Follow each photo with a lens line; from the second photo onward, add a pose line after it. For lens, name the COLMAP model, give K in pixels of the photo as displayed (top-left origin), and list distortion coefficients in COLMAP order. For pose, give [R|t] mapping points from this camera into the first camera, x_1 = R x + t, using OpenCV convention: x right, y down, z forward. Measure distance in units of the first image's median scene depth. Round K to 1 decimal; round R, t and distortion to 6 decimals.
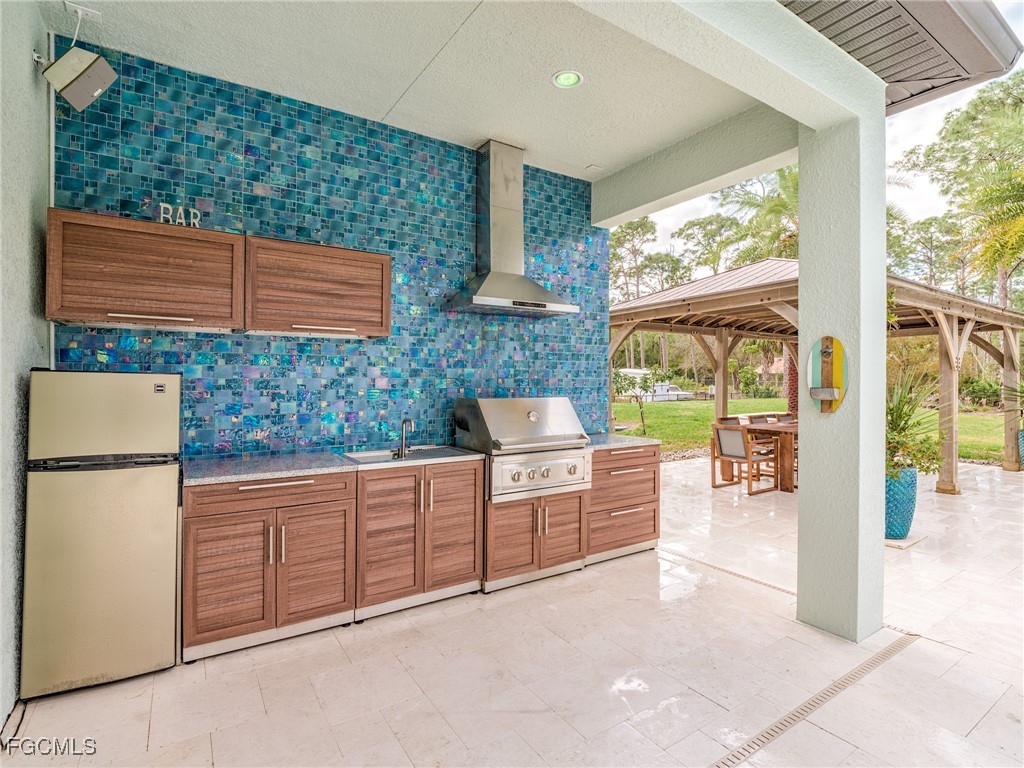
lens RADIAL K [[504.7, 0, 512.1], [0, 504.7, 380.8], [0, 0, 1]] dist [-0.013723, -0.001435]
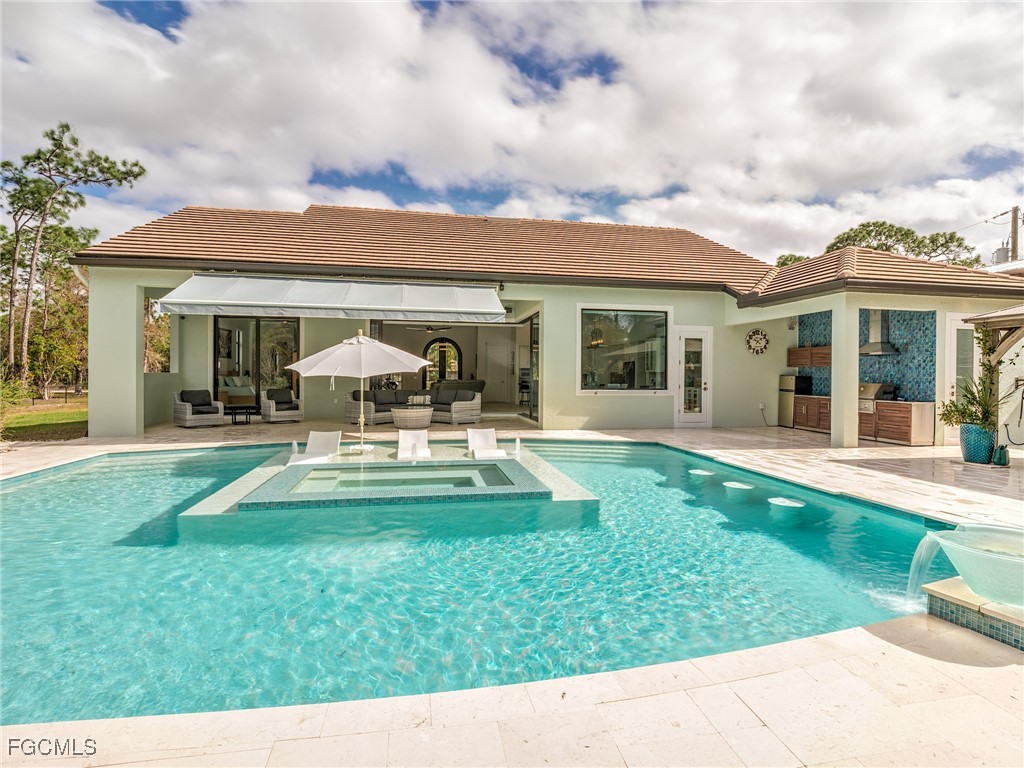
lens RADIAL K [[504.7, 0, 510.3], [0, 504.7, 381.9], [0, 0, 1]] dist [-0.013723, -0.001435]
pose [[-0.390587, 0.005903, -0.920547, 5.767911], [-0.008147, 0.999918, 0.009869, 0.020134], [0.920530, 0.011355, -0.390507, 0.263113]]
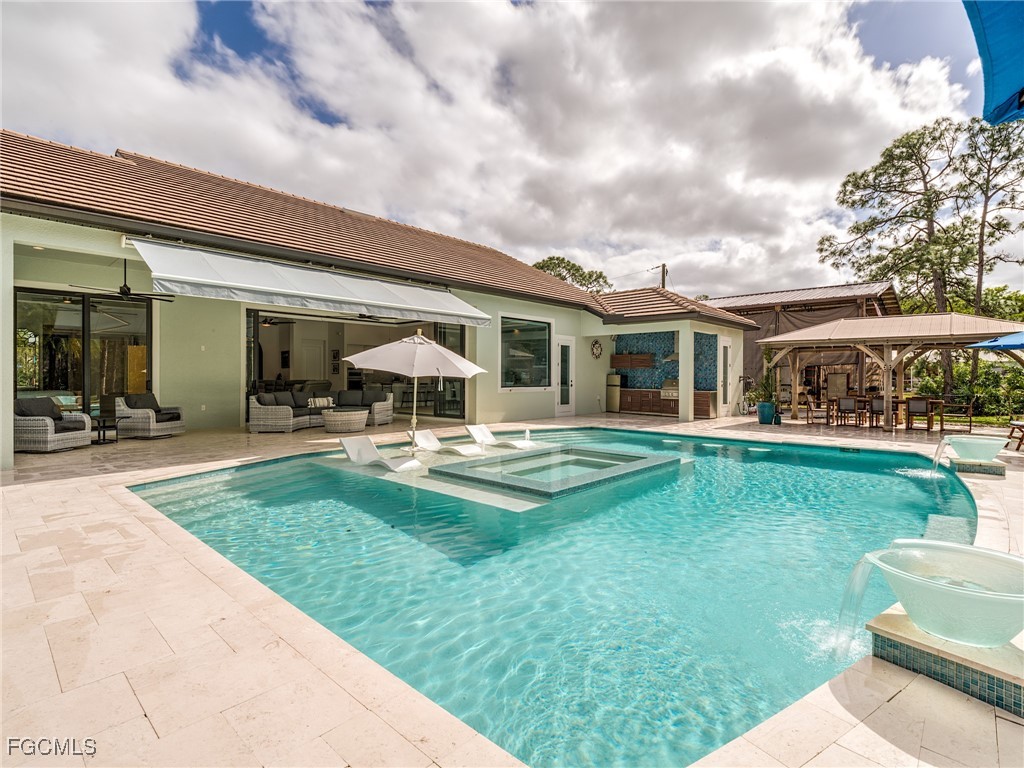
lens RADIAL K [[504.7, 0, 507.8], [0, 504.7, 379.7], [0, 0, 1]] dist [-0.013723, -0.001435]
pose [[0.233522, 0.003036, -0.972347, 6.502327], [-0.001778, 0.999995, 0.002695, 0.037125], [0.972350, 0.001099, 0.233526, -2.489285]]
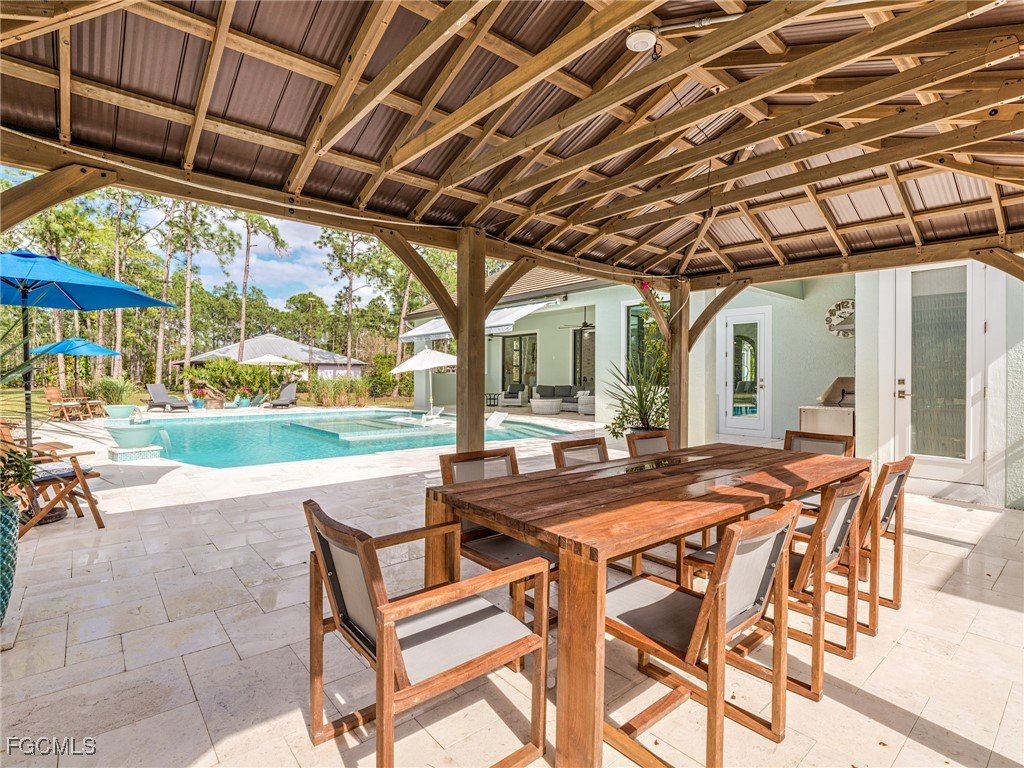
lens RADIAL K [[504.7, 0, 509.3], [0, 504.7, 378.5], [0, 0, 1]] dist [-0.013723, -0.001435]
pose [[-0.993522, -0.006045, -0.113475, 2.388192], [-0.006446, 0.999974, 0.003171, 0.063467], [0.113453, 0.003882, -0.993536, 4.177574]]
